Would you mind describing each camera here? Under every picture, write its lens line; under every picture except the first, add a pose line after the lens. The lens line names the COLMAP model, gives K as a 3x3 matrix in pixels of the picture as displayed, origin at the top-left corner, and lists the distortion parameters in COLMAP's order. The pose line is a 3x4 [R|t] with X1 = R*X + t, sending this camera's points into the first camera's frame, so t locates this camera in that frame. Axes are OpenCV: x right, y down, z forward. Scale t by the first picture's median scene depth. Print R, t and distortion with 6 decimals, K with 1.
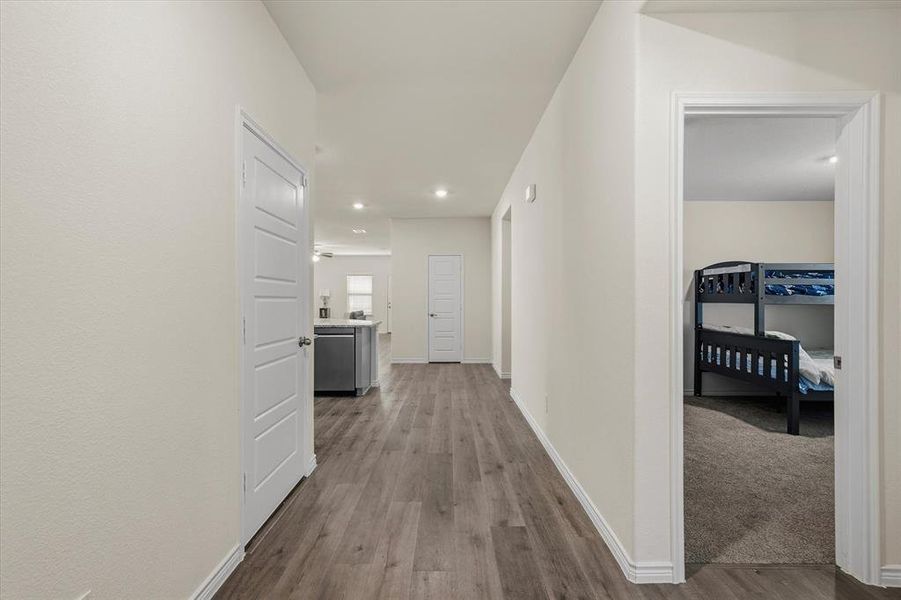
lens RADIAL K [[394.8, 0, 450.3], [0, 394.8, 297.4], [0, 0, 1]] dist [0.002507, 0.000345]
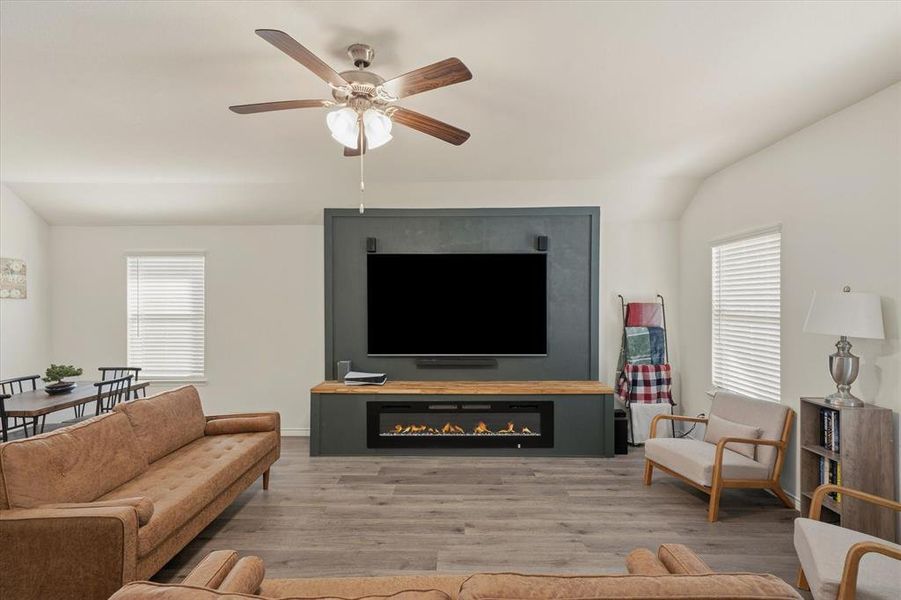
lens RADIAL K [[429.7, 0, 450.1], [0, 429.7, 302.3], [0, 0, 1]] dist [0.008790, 0.000717]
pose [[-0.019401, -0.004044, -0.999804, -0.248576], [0.005346, 0.999977, -0.004149, -0.034218], [0.999797, -0.005425, -0.019379, 1.639927]]
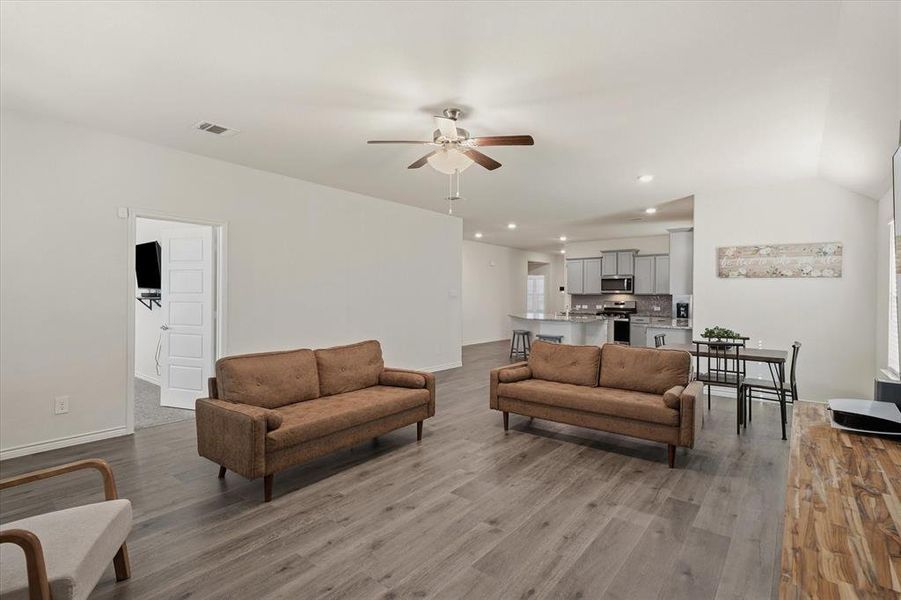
lens RADIAL K [[429.7, 0, 450.1], [0, 429.7, 302.3], [0, 0, 1]] dist [0.008790, 0.000717]
pose [[-0.776520, -0.017860, 0.629839, -0.850710], [-0.009562, 0.999817, 0.016562, -0.010163], [-0.630020, 0.006838, -0.776549, 1.939362]]
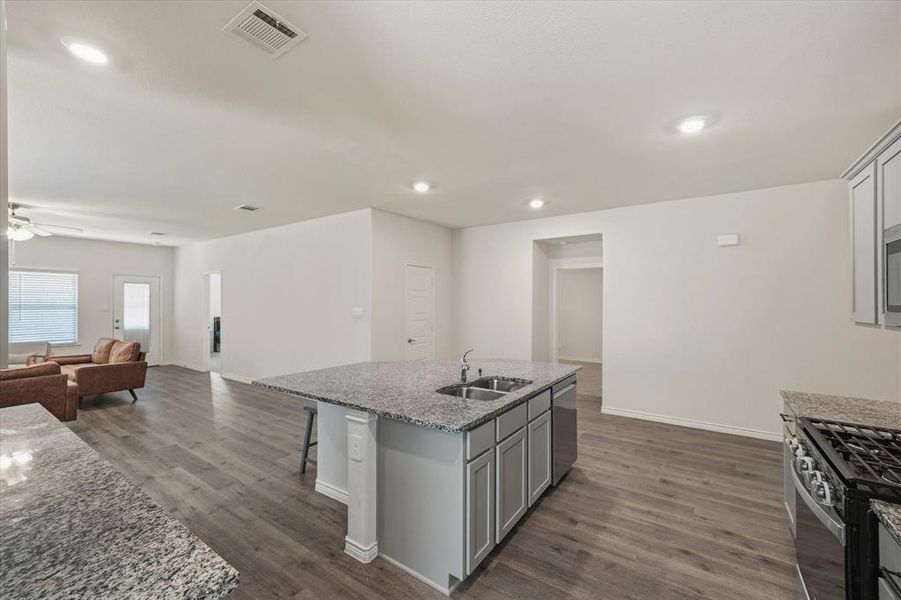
lens RADIAL K [[379.5, 0, 447.3], [0, 379.5, 298.8], [0, 0, 1]] dist [0.002381, 0.000231]
pose [[0.583289, 0.004840, 0.812250, -0.655439], [-0.003695, 0.999988, -0.003305, -0.037076], [-0.812256, -0.001074, 0.583299, 0.510261]]
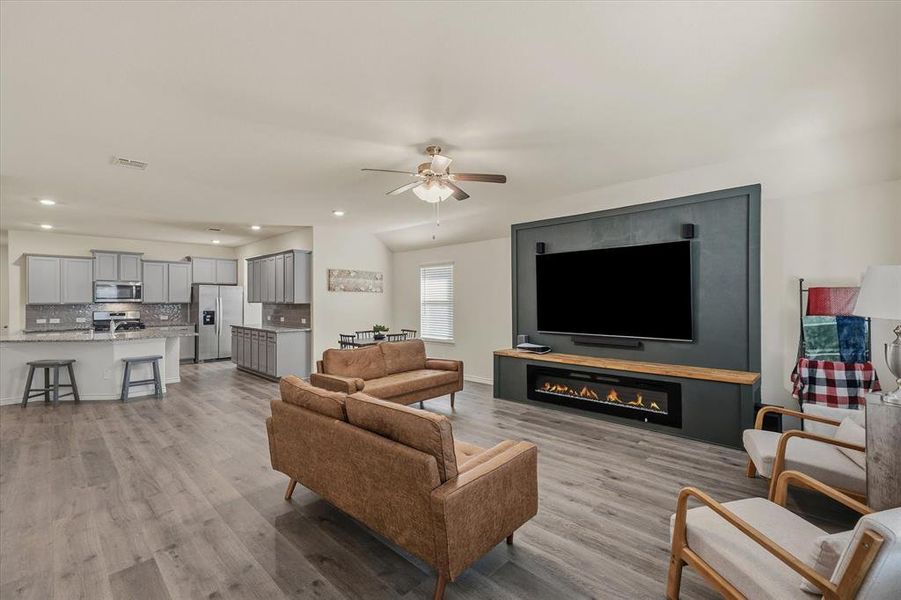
lens RADIAL K [[394.8, 0, 450.3], [0, 394.8, 297.4], [0, 0, 1]] dist [0.002507, 0.000345]
pose [[-0.699236, -0.002728, -0.714886, -0.210076], [0.005995, 0.999935, -0.009679, -0.019279], [0.714866, -0.011053, -0.699174, 1.933686]]
